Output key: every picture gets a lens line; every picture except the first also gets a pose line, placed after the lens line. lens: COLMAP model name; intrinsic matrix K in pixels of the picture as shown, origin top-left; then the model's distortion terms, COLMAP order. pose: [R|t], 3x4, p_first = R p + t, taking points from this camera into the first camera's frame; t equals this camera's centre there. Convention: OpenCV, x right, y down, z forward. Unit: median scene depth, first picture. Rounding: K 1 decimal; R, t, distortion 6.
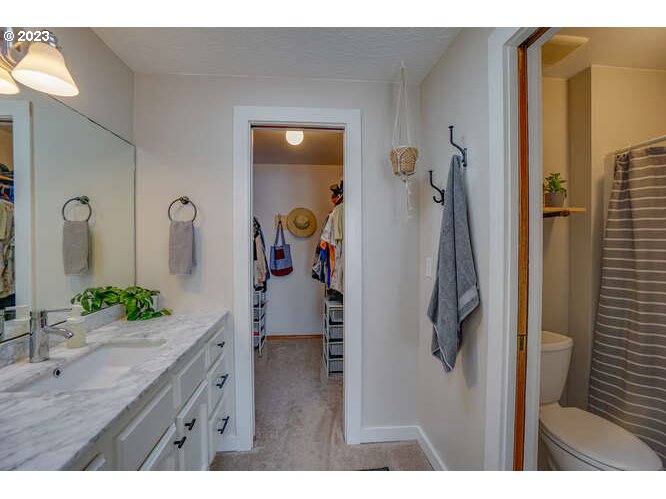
lens RADIAL K [[300.2, 0, 333.8], [0, 300.2, 248.3], [0, 0, 1]] dist [-0.052857, 0.011674]
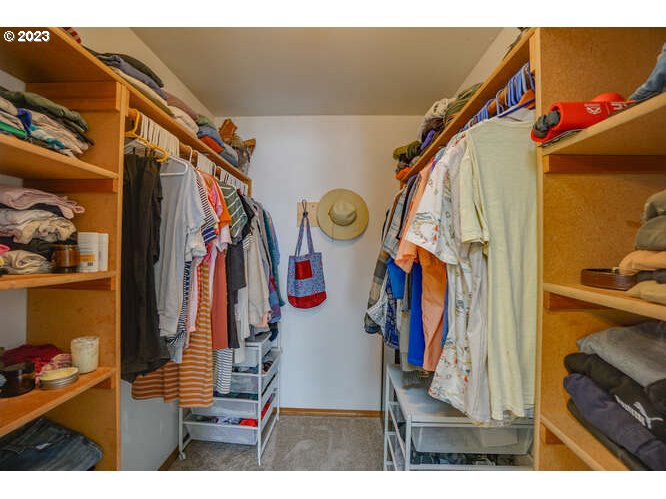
lens RADIAL K [[300.2, 0, 327.8], [0, 300.2, 246.7], [0, 0, 1]] dist [-0.052857, 0.011674]
pose [[0.988099, 0.009497, -0.153528, -0.047838], [-0.013249, 0.999638, -0.023428, -0.010752], [0.153250, 0.025183, 0.987866, 0.444143]]
